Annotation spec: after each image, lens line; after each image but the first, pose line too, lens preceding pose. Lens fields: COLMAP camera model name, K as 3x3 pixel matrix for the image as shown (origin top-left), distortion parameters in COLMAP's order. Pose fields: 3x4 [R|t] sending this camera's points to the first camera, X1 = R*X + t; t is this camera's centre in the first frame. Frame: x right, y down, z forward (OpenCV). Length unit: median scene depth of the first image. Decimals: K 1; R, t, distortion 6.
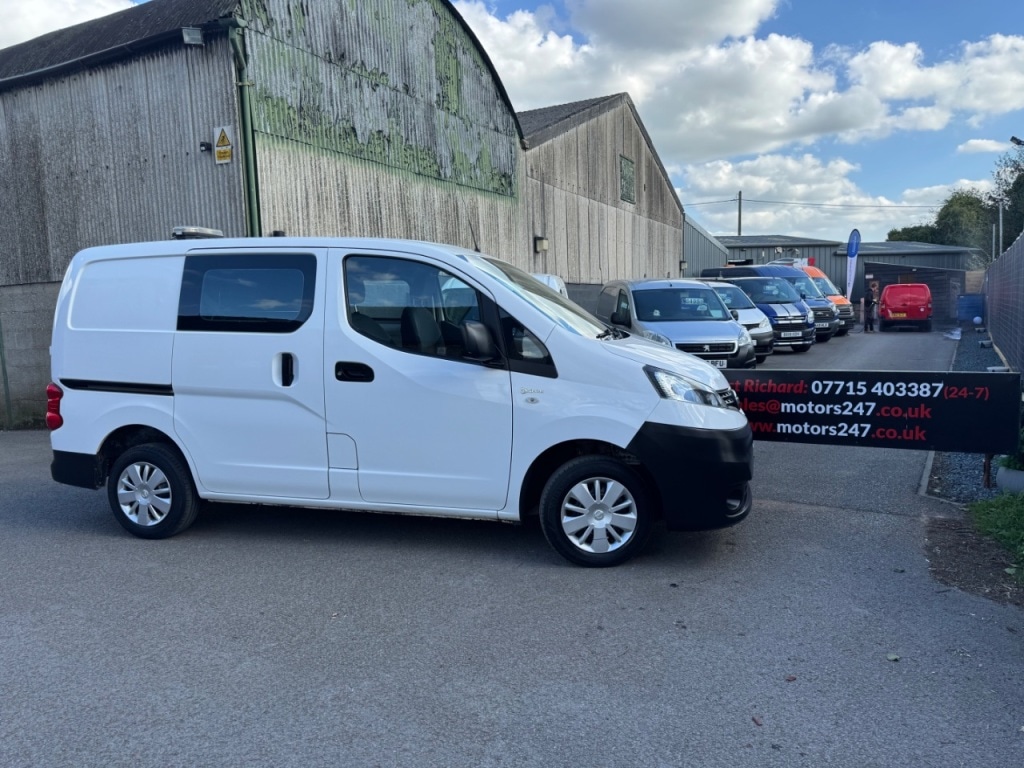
lens RADIAL K [[722.2, 0, 509.0], [0, 722.2, 385.2], [0, 0, 1]] dist [0.041342, -0.048124]
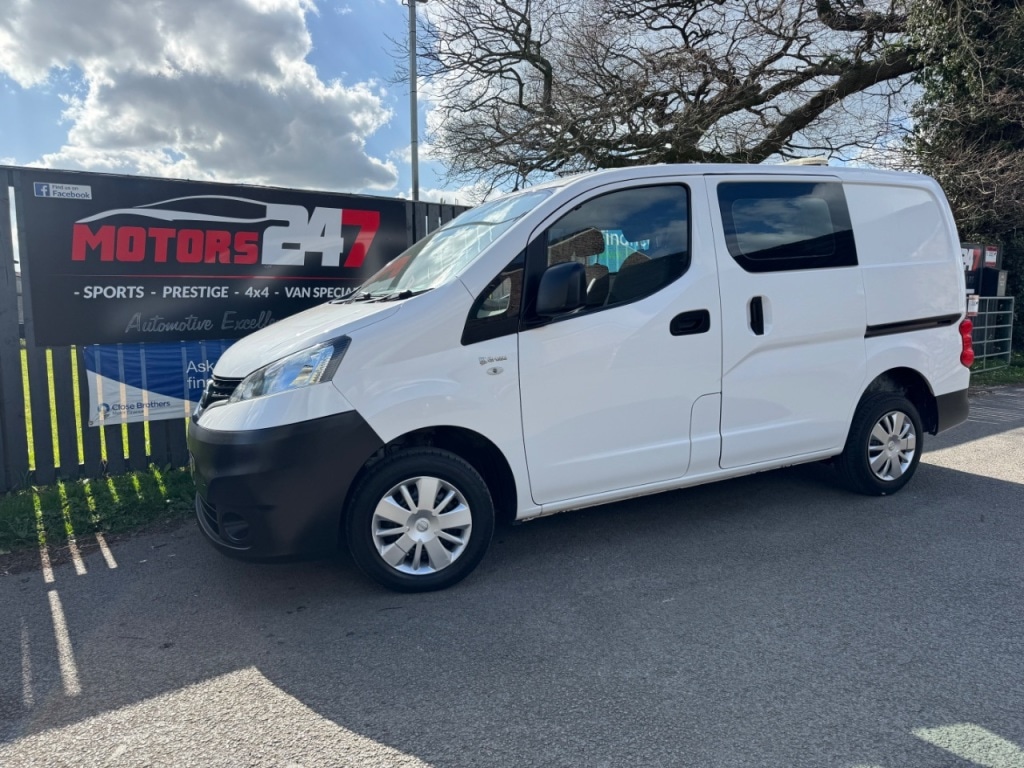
lens RADIAL K [[722.2, 0, 512.6], [0, 722.2, 384.1], [0, 0, 1]] dist [0.041342, -0.048124]
pose [[-0.704636, -0.041236, 0.708370, -0.352823], [0.104259, 0.981458, 0.160842, -0.041322], [-0.701868, 0.187189, -0.687271, 0.823455]]
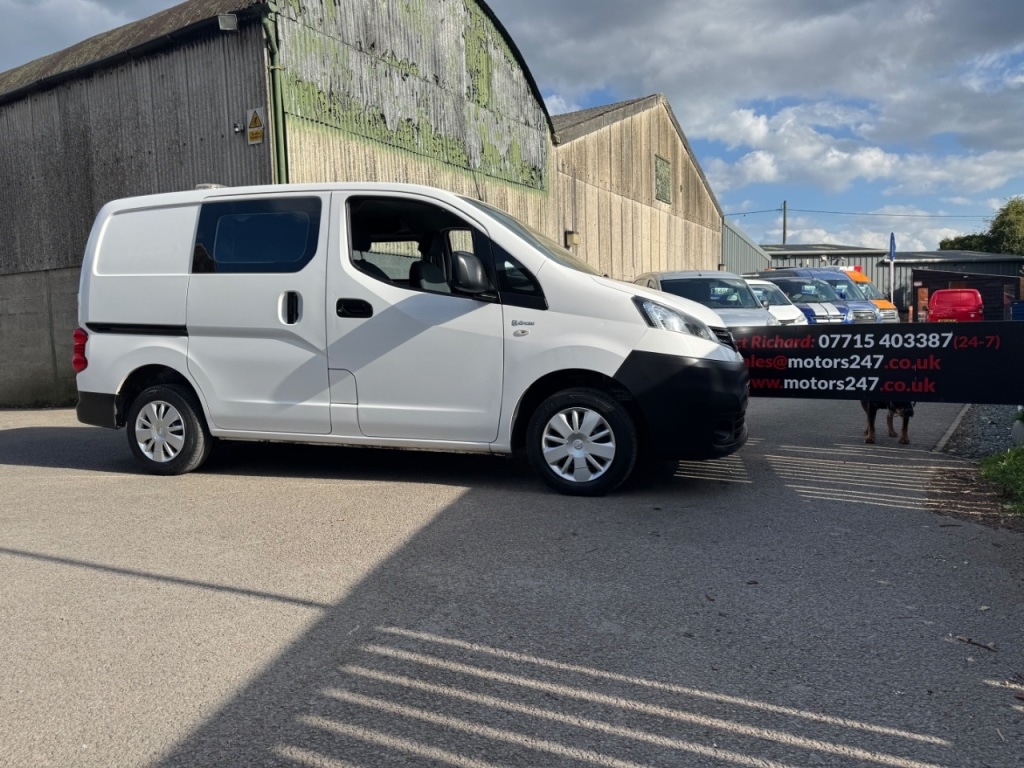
lens RADIAL K [[722.2, 0, 509.2], [0, 722.2, 380.2], [0, 0, 1]] dist [0.041342, -0.048124]
pose [[0.998066, 0.009105, -0.061489, 0.055548], [-0.010884, 0.999530, -0.028659, 0.087210], [0.061200, 0.029273, 0.997696, -0.012800]]
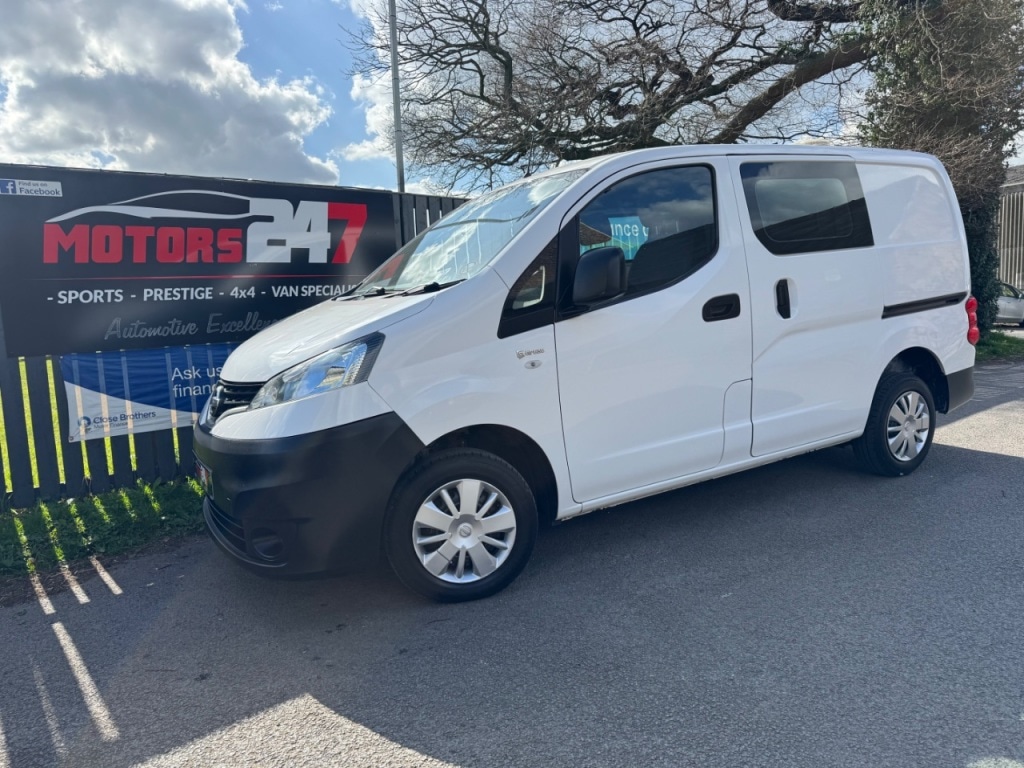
lens RADIAL K [[722.2, 0, 516.1], [0, 722.2, 388.8], [0, 0, 1]] dist [0.041342, -0.048124]
pose [[-0.752113, -0.020298, 0.658721, -0.284900], [0.130621, 0.975105, 0.179187, -0.042054], [-0.645959, 0.220812, -0.730738, 0.847171]]
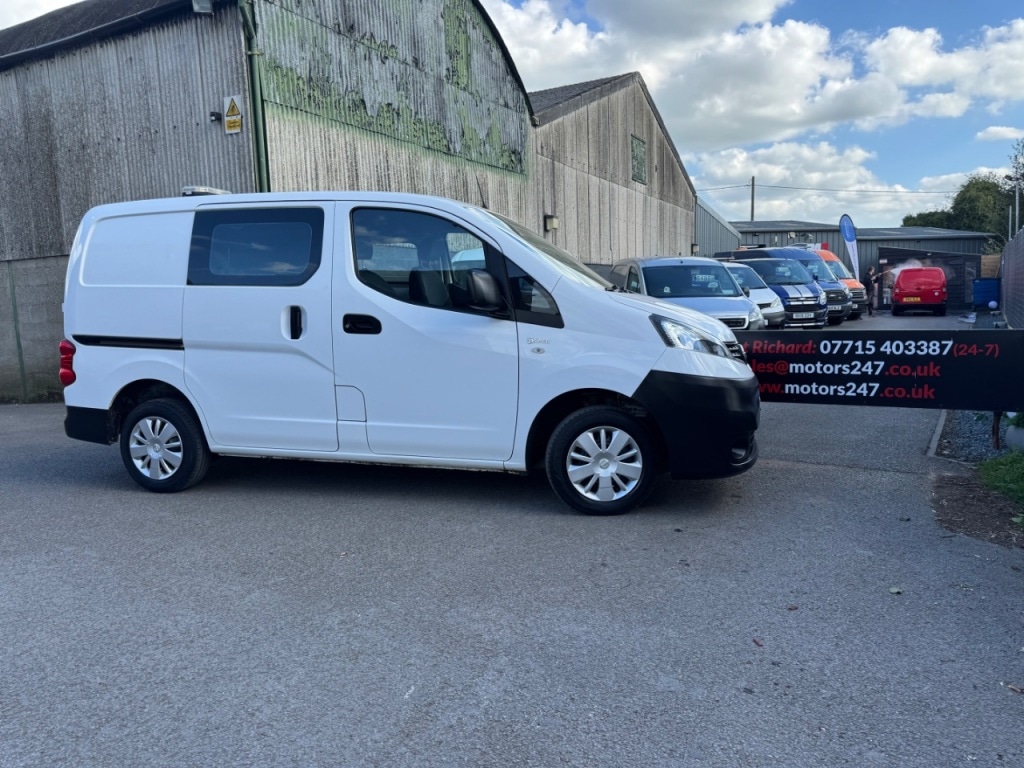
lens RADIAL K [[722.2, 0, 509.8], [0, 722.2, 387.1], [0, 0, 1]] dist [0.041342, -0.048124]
pose [[0.999894, 0.001331, -0.014490, 0.005065], [-0.001096, 0.999868, 0.016223, 0.041194], [0.014509, -0.016206, 0.999763, -0.004017]]
